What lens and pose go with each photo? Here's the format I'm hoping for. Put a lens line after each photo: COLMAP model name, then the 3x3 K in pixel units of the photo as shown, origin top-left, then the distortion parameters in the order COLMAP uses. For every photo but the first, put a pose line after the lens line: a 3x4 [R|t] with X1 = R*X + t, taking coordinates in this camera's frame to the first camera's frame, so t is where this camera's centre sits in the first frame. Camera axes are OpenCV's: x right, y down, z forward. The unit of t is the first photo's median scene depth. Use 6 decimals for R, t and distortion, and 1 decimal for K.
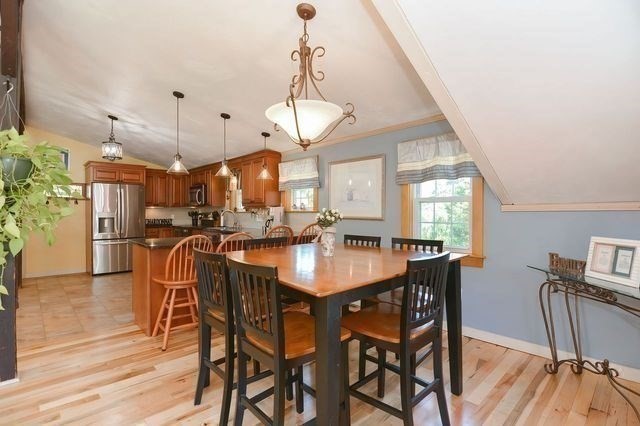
lens RADIAL K [[311.0, 0, 317.4], [0, 311.0, 212.5], [0, 0, 1]] dist [-0.003733, -0.002418]
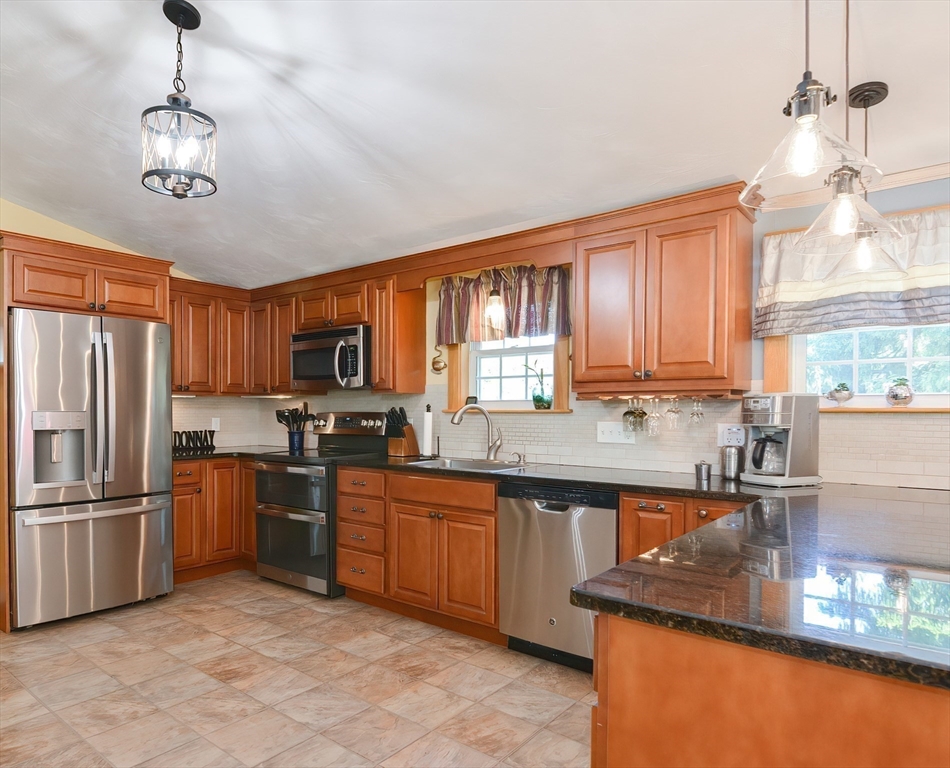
lens RADIAL K [[621.6, 0, 410.4], [0, 621.6, 419.1], [0, 0, 1]] dist [-0.001901, 0.000242]
pose [[0.995729, 0.000324, 0.092319, -0.396770], [-0.001292, 0.999945, 0.010422, 0.000076], [-0.092310, -0.010496, 0.995675, 0.381586]]
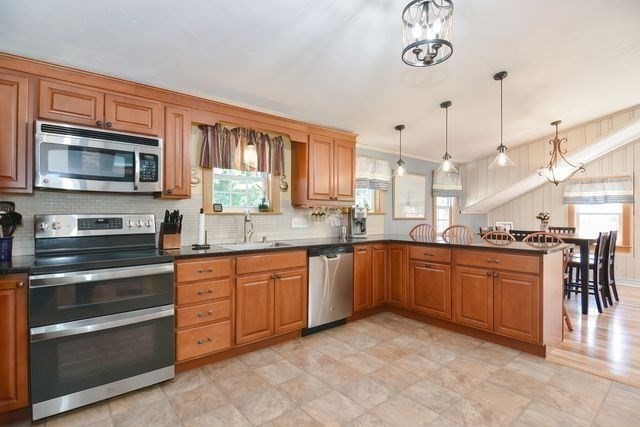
lens RADIAL K [[311.0, 0, 319.2], [0, 311.0, 214.3], [0, 0, 1]] dist [-0.003733, -0.002418]
pose [[0.064111, 0.003518, 0.997937, -0.762380], [0.004393, 0.999983, -0.003807, 0.002998], [-0.997933, 0.004628, 0.064094, 0.829119]]
